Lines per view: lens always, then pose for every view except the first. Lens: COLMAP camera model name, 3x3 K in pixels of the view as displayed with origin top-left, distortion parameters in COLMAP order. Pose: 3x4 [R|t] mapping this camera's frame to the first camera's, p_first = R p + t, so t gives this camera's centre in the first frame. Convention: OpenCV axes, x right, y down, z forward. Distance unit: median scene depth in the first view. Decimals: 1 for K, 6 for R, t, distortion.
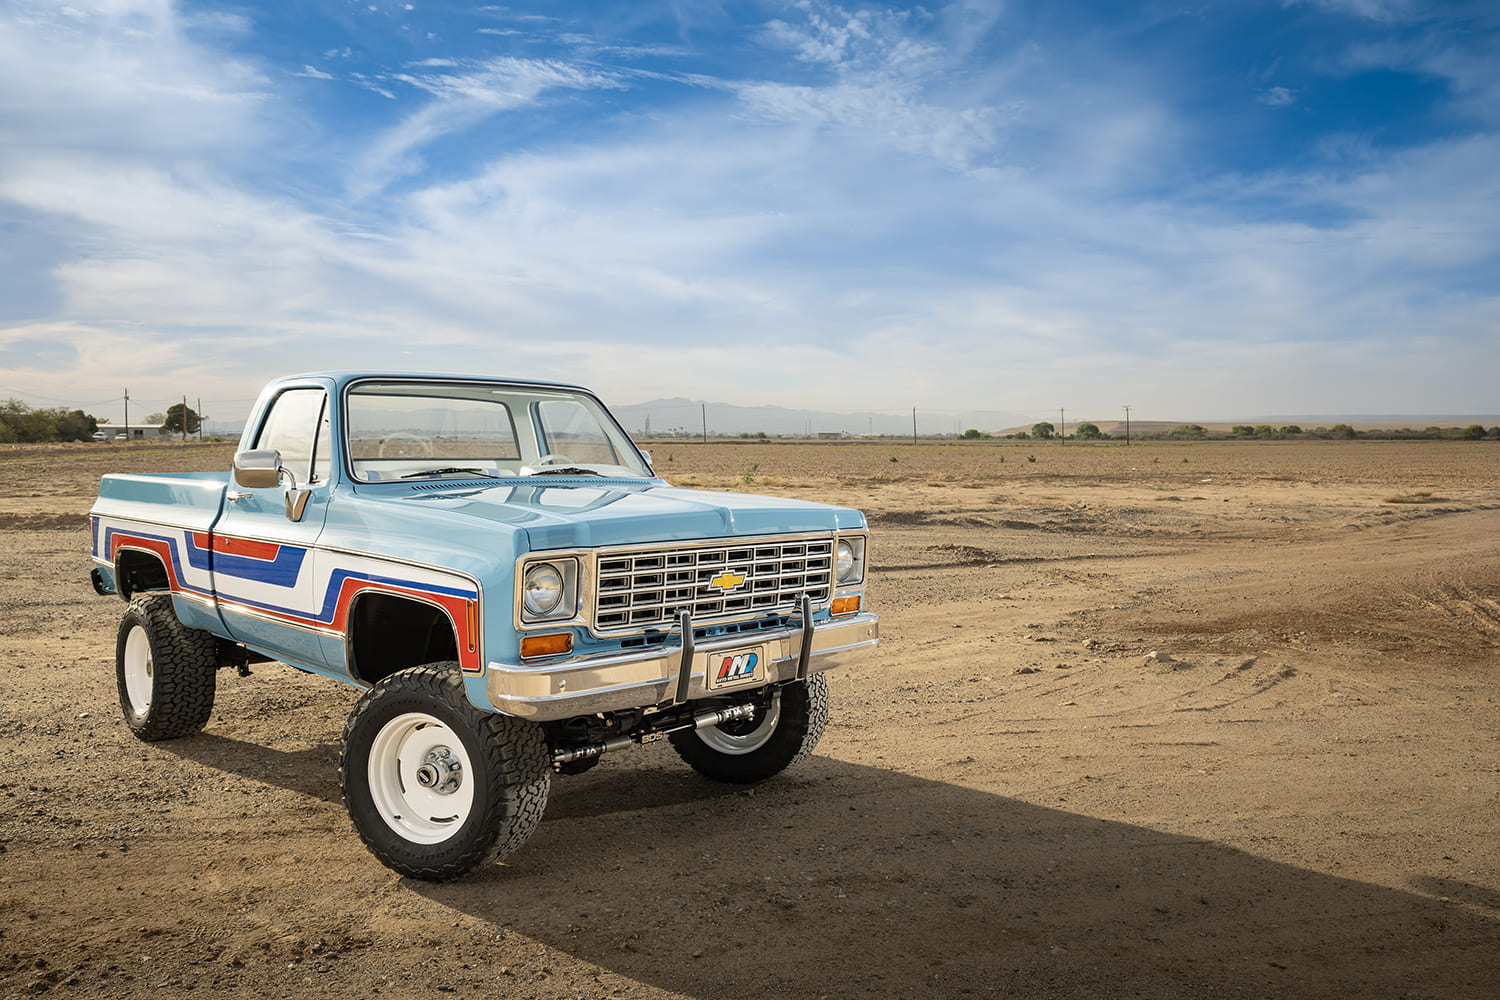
lens RADIAL K [[1300.2, 0, 750.0], [0, 1300.2, 500.0], [0, 0, 1]] dist [0.001704, 0.007092]
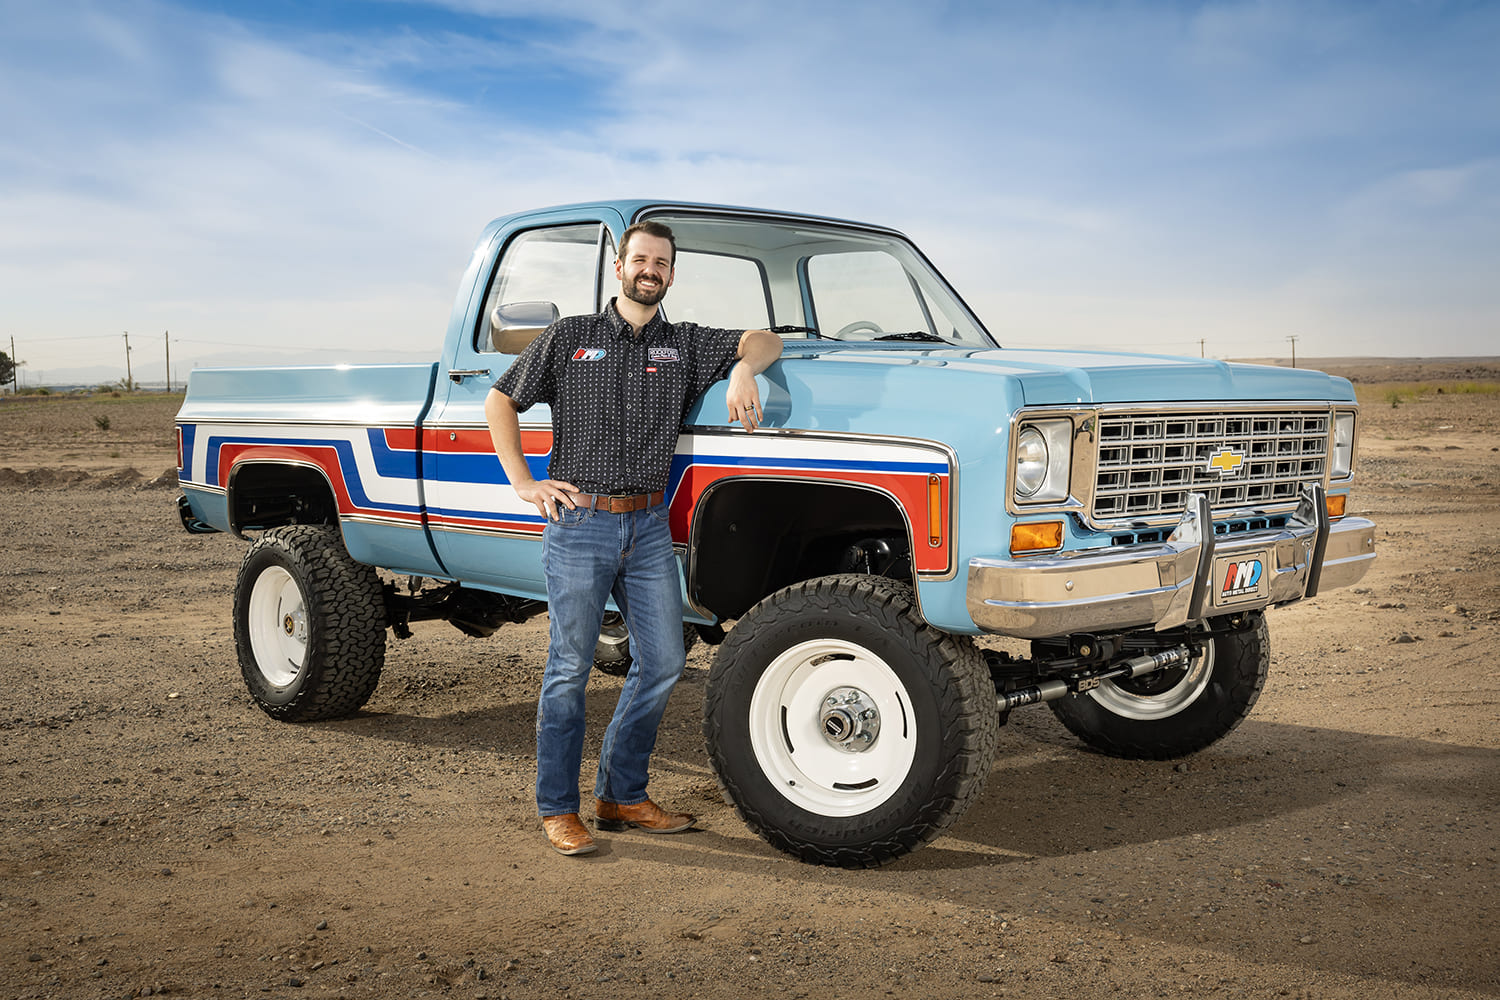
lens RADIAL K [[1804.5, 0, 755.2], [0, 1804.5, 472.2], [0, 0, 1]] dist [-0.016208, 0.053092]
pose [[0.999909, -0.009656, -0.009428, -0.270111], [0.009668, 0.999952, 0.001307, 0.064057], [0.009415, -0.001398, 0.999955, -0.019965]]
